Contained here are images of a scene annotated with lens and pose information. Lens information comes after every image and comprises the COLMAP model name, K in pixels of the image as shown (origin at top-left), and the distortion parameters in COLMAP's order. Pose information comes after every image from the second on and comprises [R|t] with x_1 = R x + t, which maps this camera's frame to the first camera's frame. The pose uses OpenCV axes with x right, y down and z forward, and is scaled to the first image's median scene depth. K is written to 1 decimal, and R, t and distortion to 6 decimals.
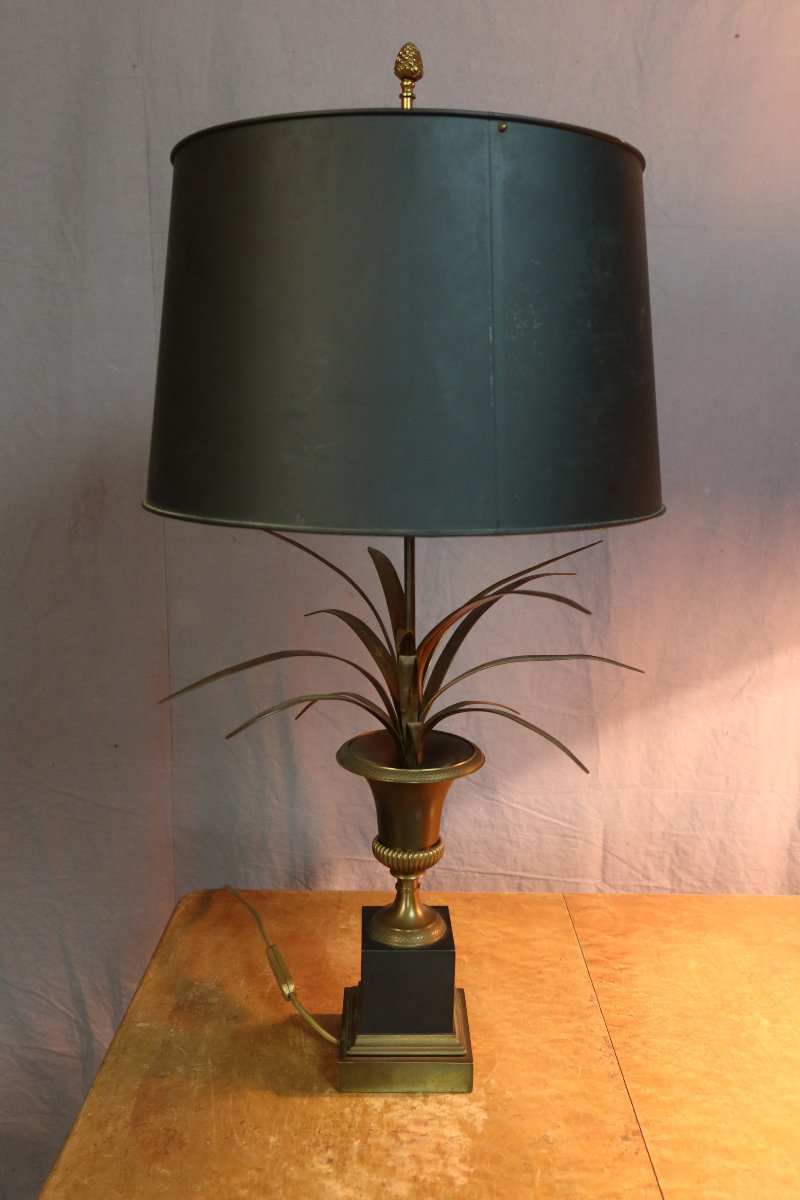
lens RADIAL K [[625.2, 0, 400.0], [0, 625.2, 600.0], [0, 0, 1]] dist [0.000787, 0.000099]
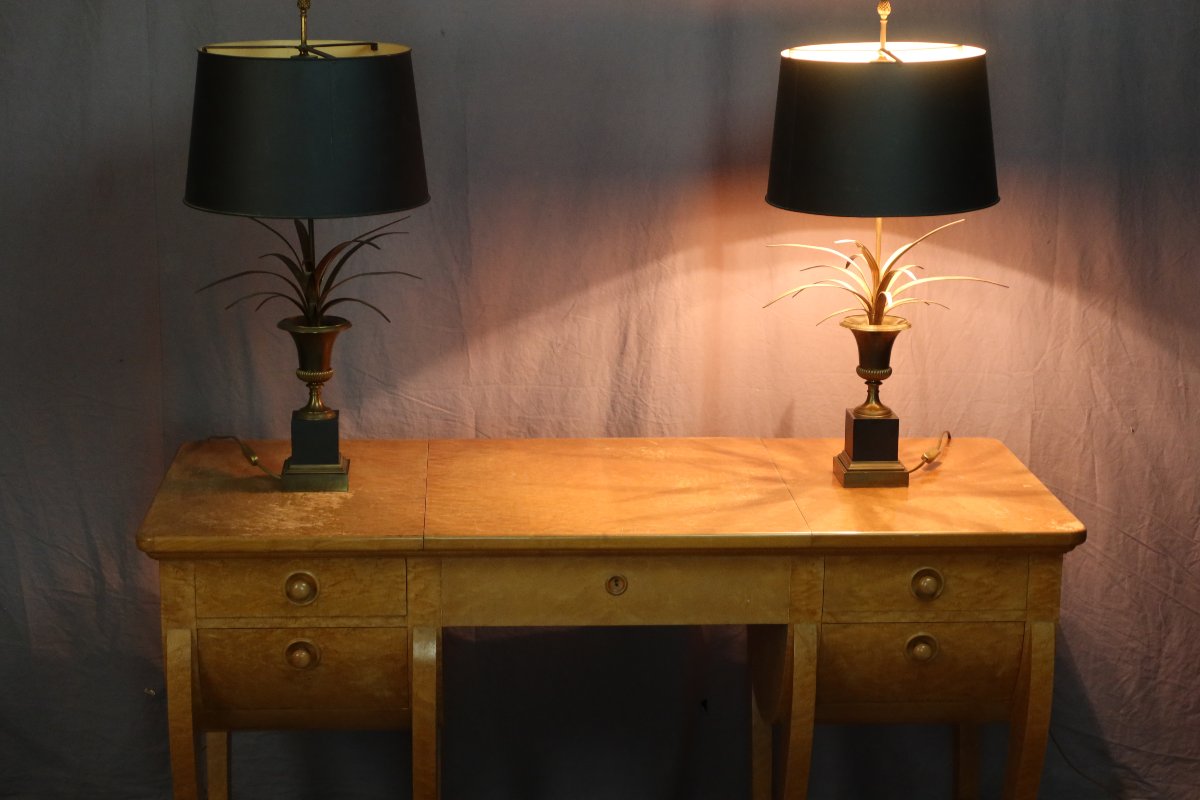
lens RADIAL K [[1811.3, 0, 600.0], [0, 1811.3, 400.0], [0, 0, 1]] dist [0.015184, -0.046356]
pose [[0.998571, -0.015180, 0.051241, 0.402299], [0.012521, 0.998578, 0.051814, 0.127681], [-0.051955, -0.051099, 0.997341, -3.099208]]
